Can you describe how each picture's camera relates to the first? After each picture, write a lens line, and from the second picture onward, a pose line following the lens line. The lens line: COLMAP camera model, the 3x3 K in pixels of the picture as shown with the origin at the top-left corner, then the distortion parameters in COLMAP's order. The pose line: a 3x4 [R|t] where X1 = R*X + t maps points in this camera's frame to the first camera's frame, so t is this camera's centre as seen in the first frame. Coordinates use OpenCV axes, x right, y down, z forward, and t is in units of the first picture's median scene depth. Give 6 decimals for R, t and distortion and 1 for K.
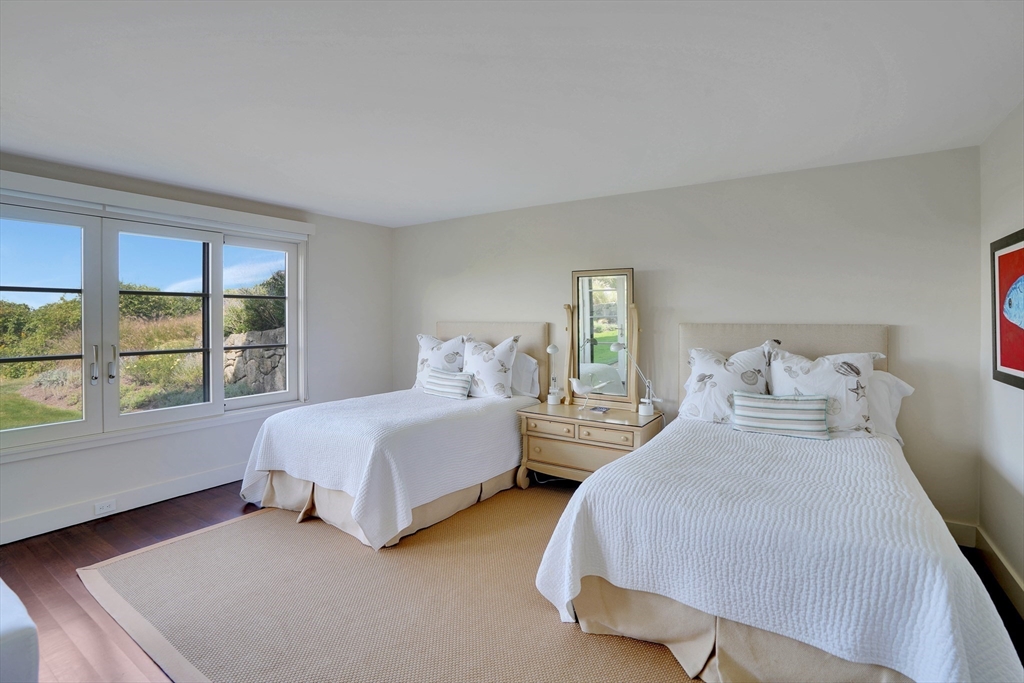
lens RADIAL K [[510.8, 0, 514.3], [0, 510.8, 330.2], [0, 0, 1]] dist [-0.051937, 0.023101]
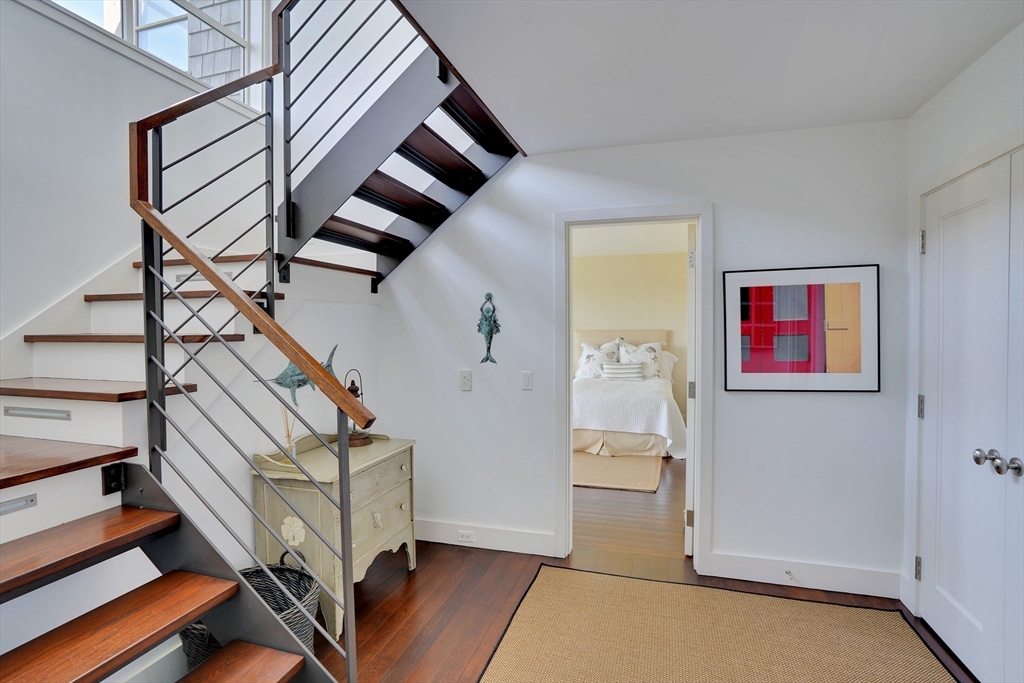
lens RADIAL K [[510.8, 0, 514.3], [0, 510.8, 330.2], [0, 0, 1]] dist [-0.051937, 0.023101]
pose [[0.964766, -0.004243, 0.263073, -0.502064], [0.009243, 0.999799, -0.017771, 0.023476], [-0.262945, 0.019577, 0.964612, -0.995364]]
